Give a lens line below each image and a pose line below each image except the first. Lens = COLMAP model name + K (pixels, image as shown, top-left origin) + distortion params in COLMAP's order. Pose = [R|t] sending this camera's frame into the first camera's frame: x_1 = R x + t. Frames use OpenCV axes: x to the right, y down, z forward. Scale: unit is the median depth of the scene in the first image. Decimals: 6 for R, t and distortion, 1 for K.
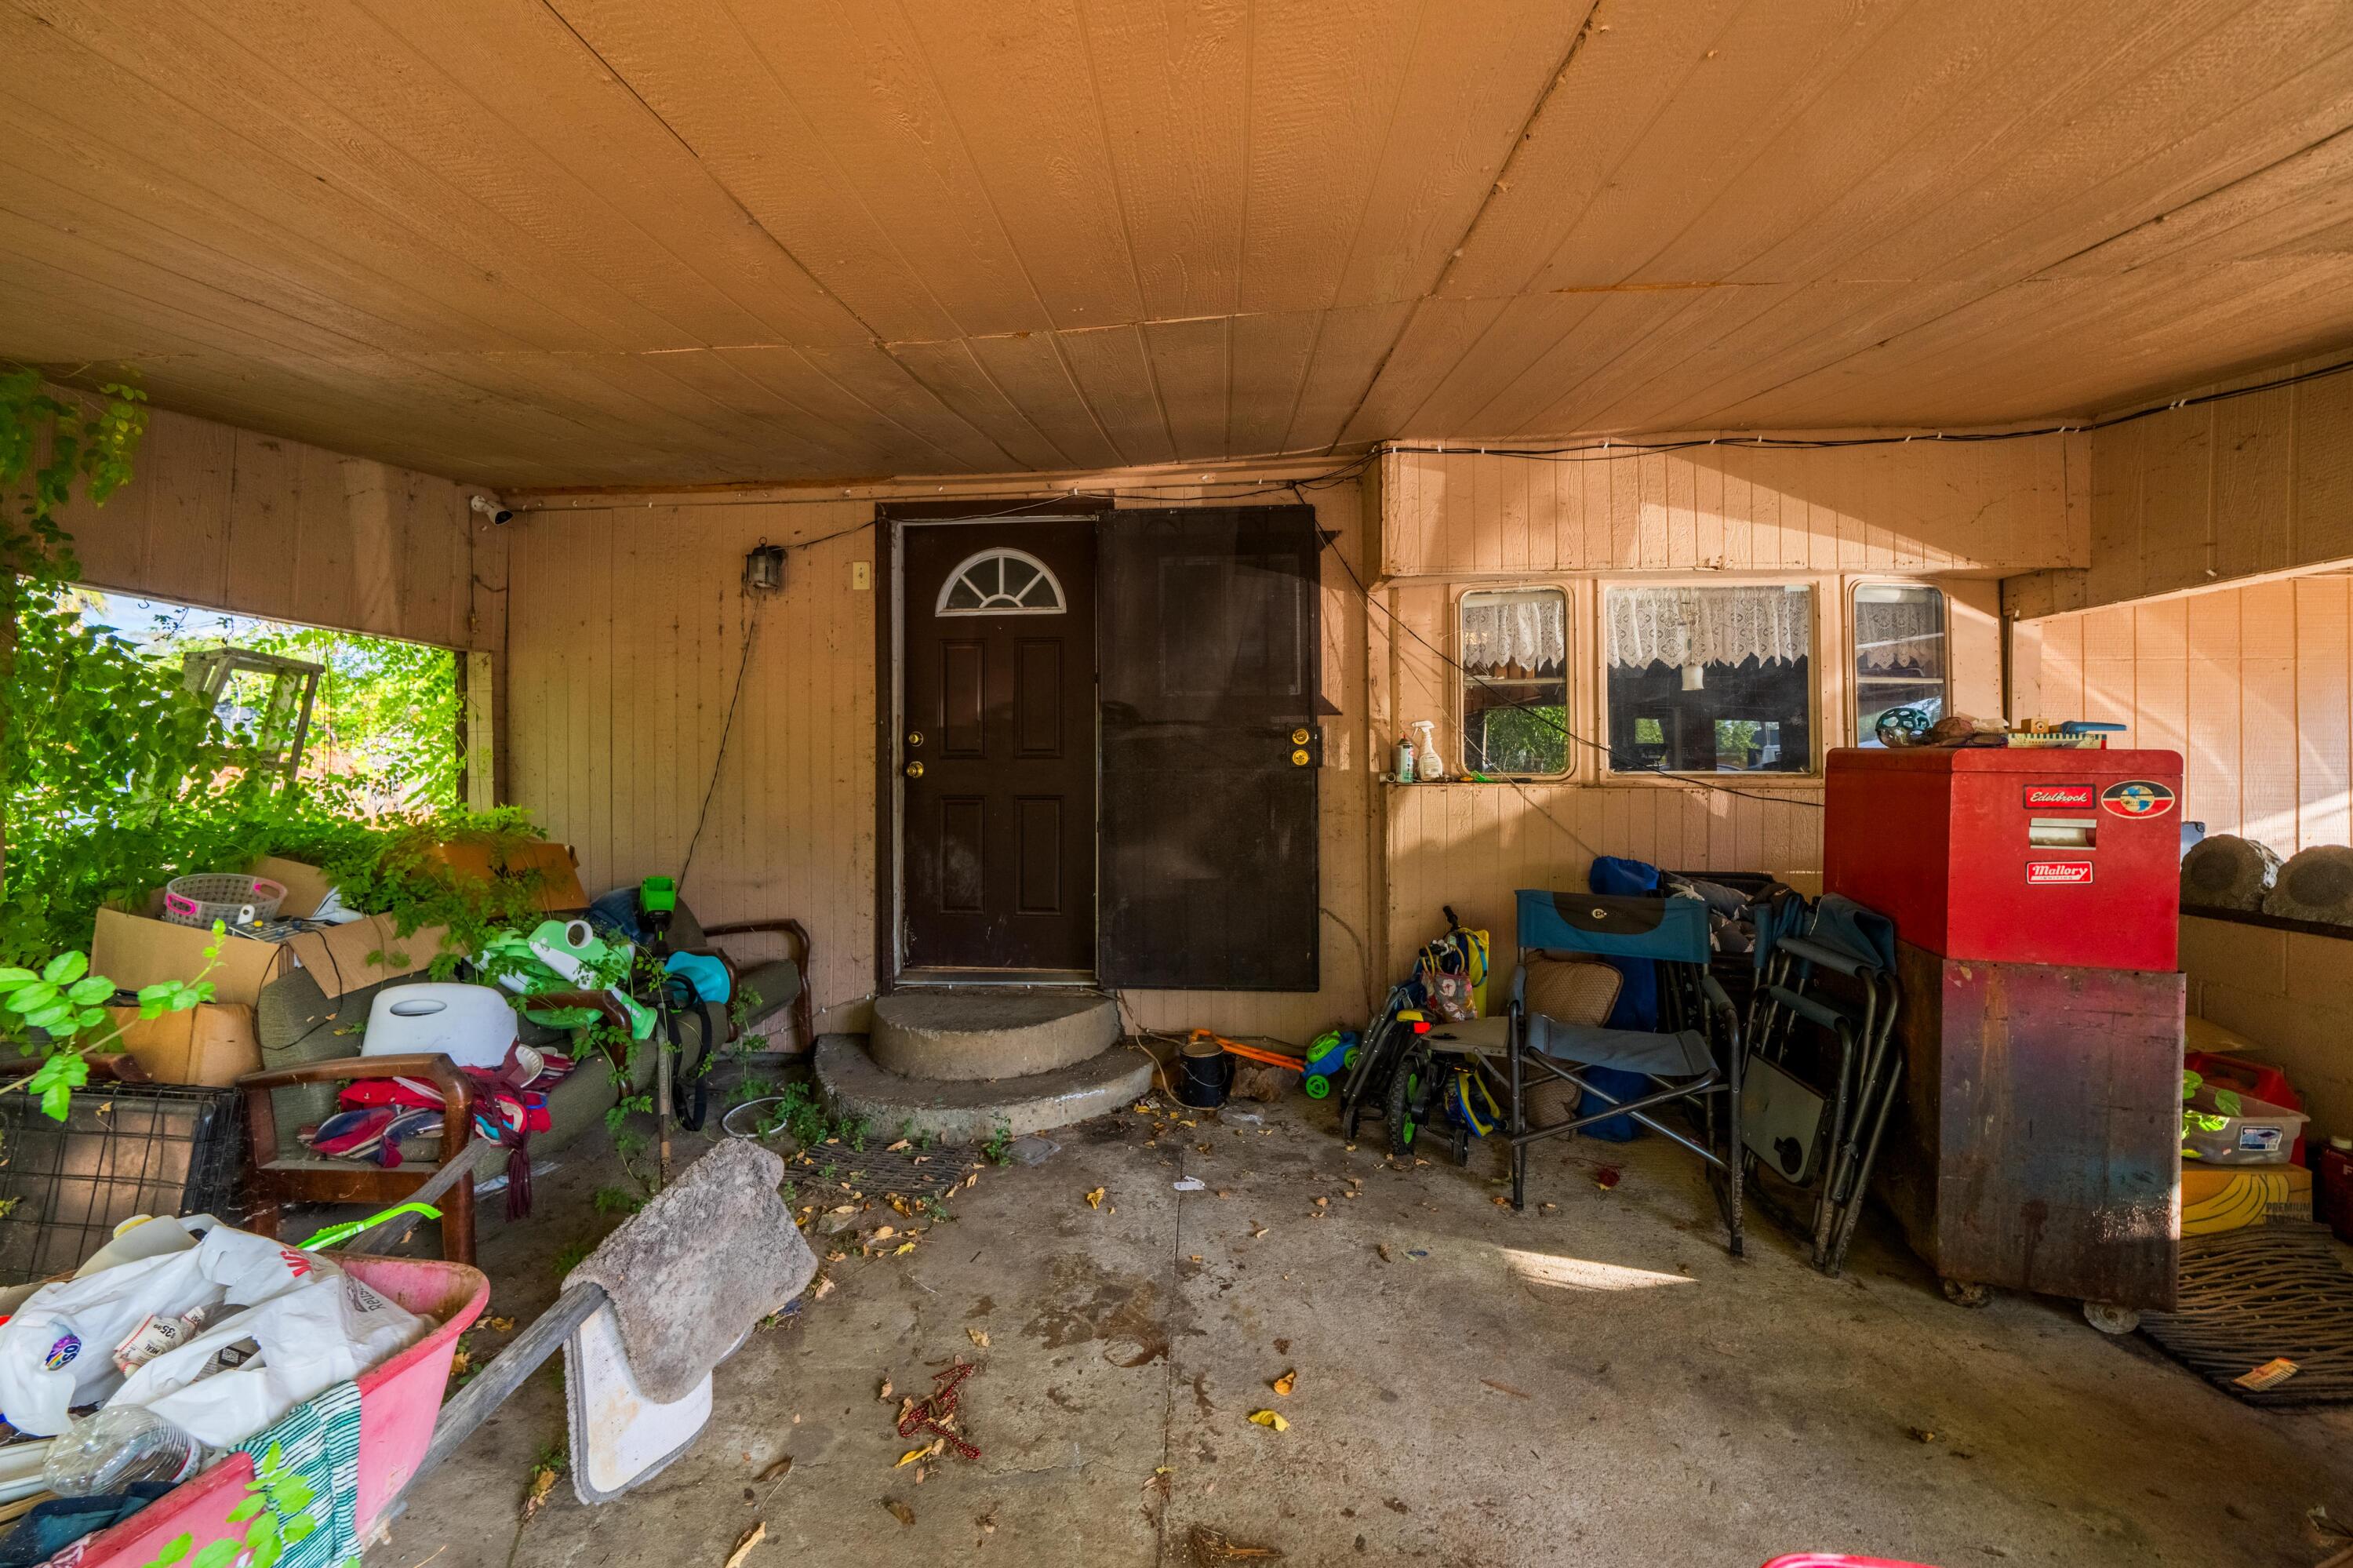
lens RADIAL K [[800.3, 0, 1176.5], [0, 800.3, 784.0], [0, 0, 1]] dist [-0.000013, -0.000002]
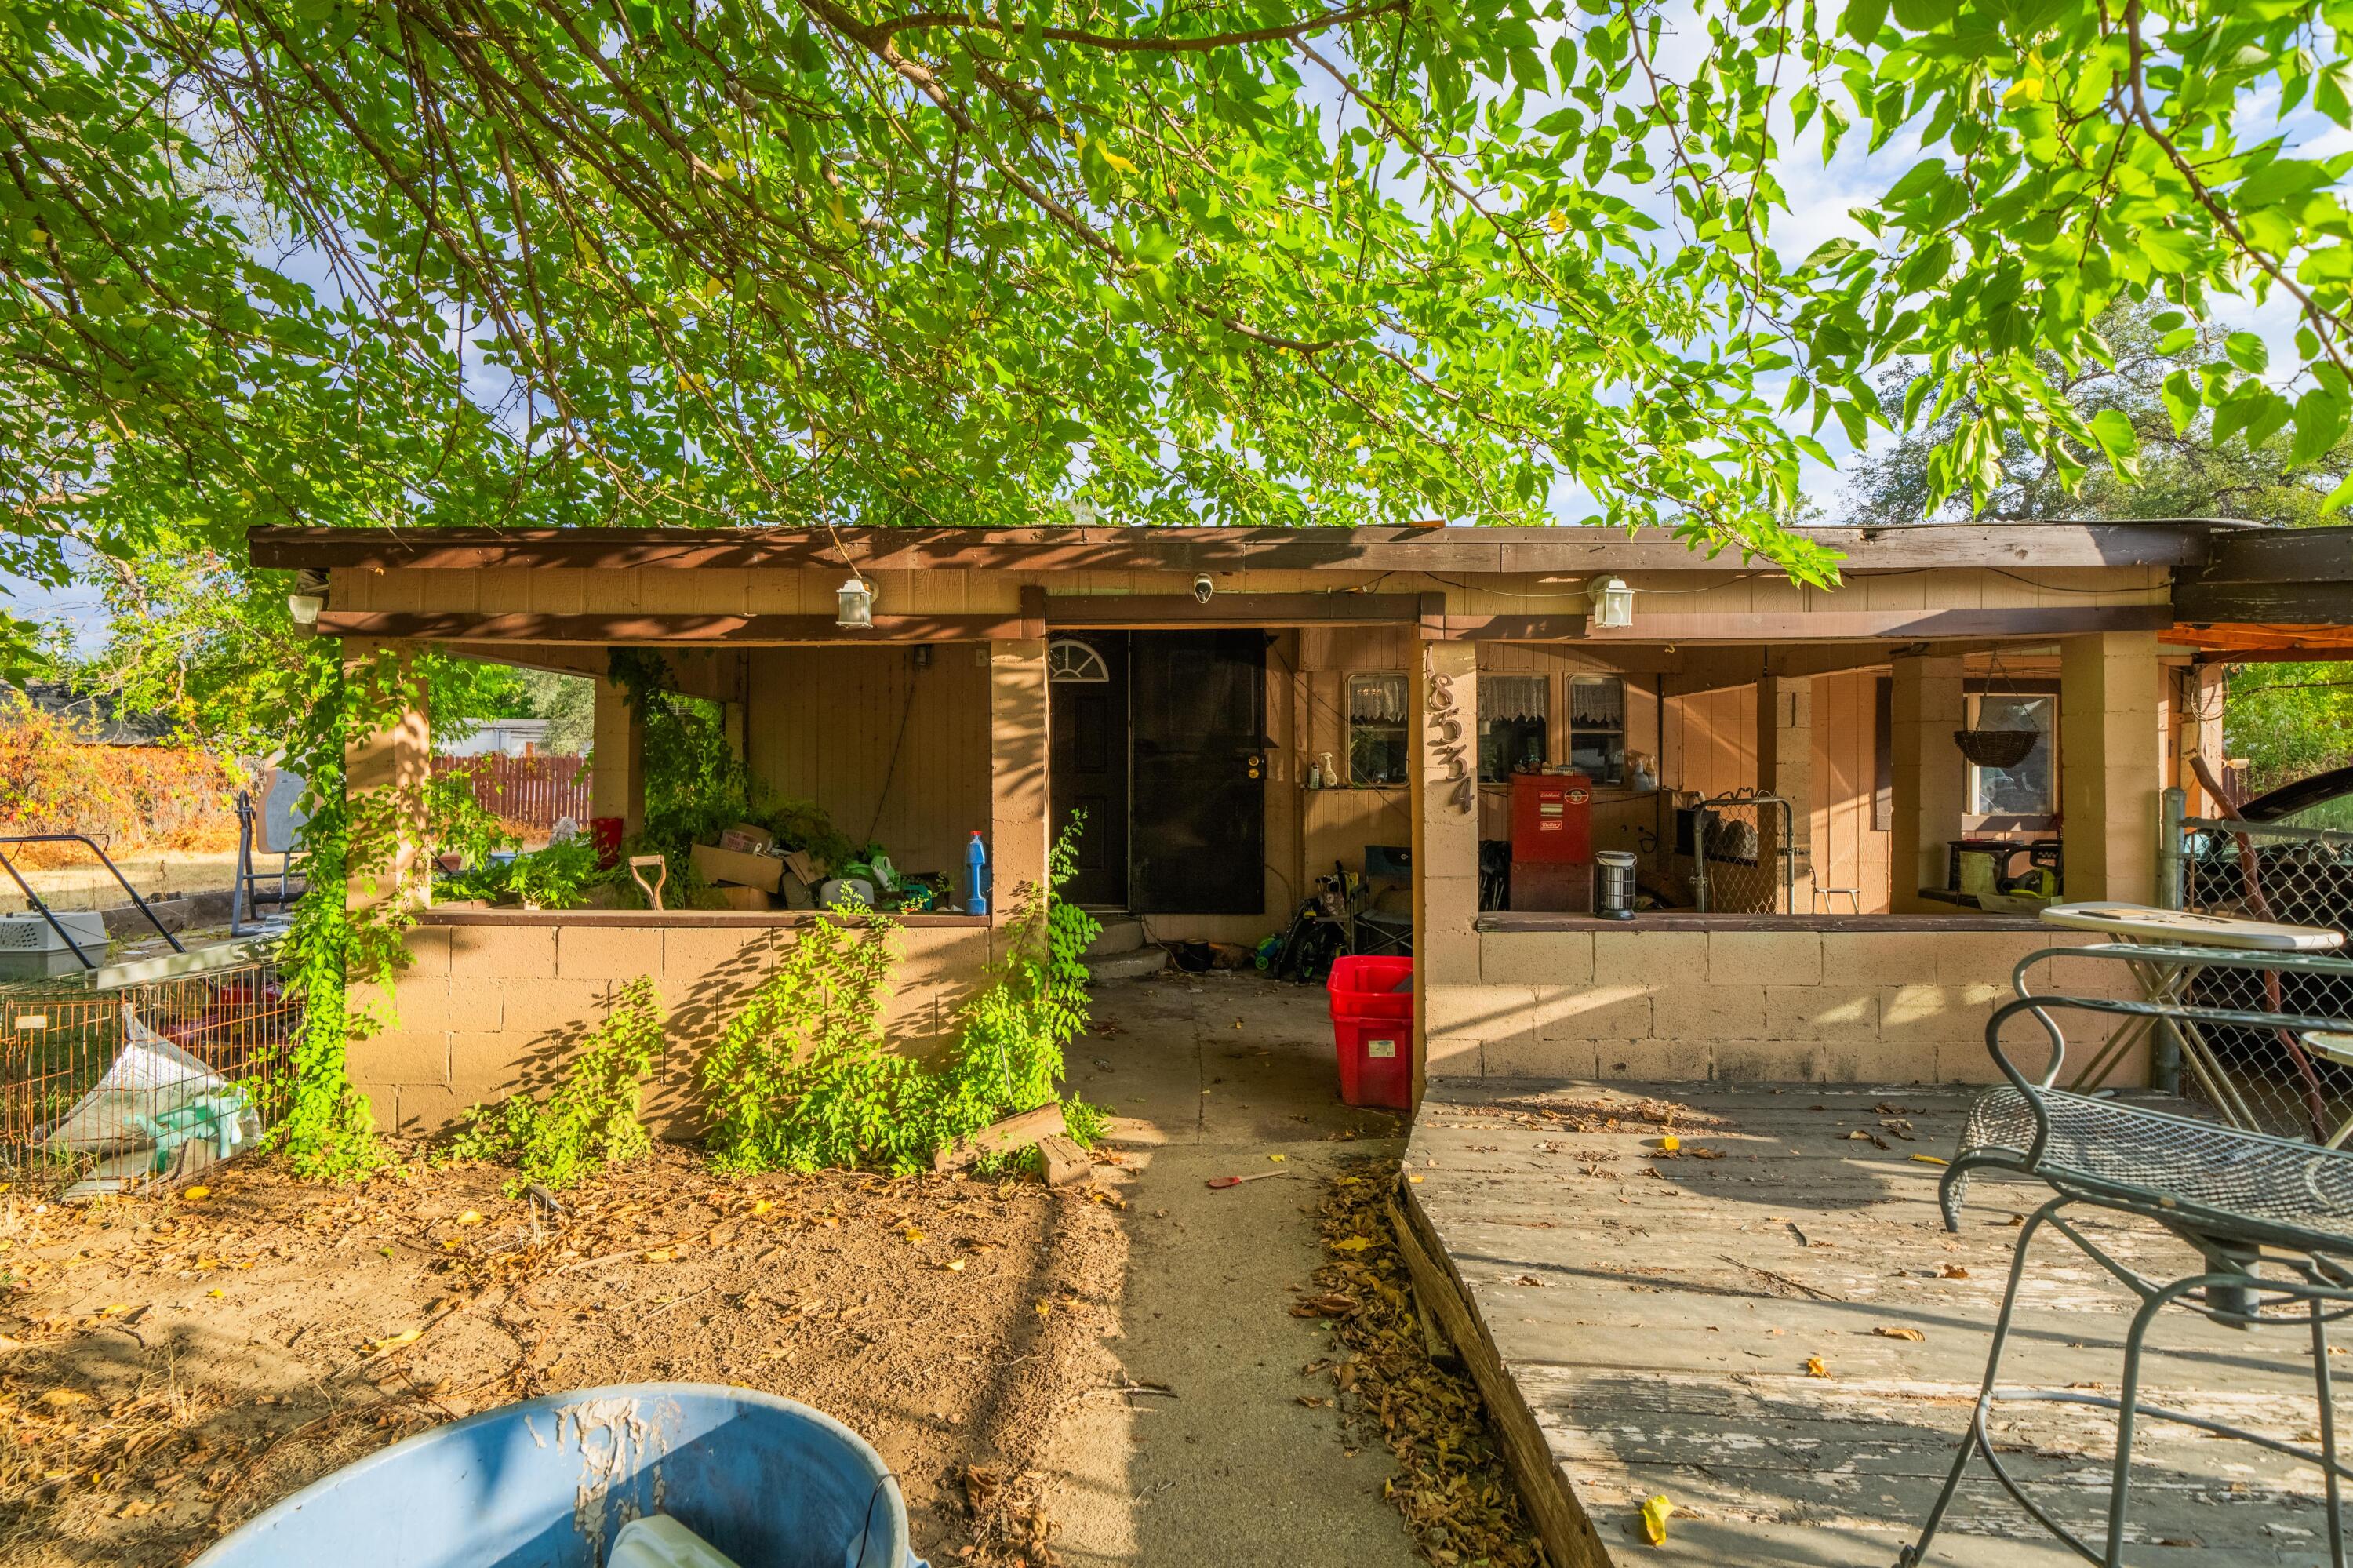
lens RADIAL K [[1026.4, 0, 1176.5], [0, 1026.4, 784.0], [0, 0, 1]] dist [0.002397, 0.000266]
pose [[0.998176, 0.003717, 0.060262, -0.135894], [-0.003318, 0.999972, -0.006722, 0.003559], [-0.060285, 0.006510, 0.998160, -1.139197]]
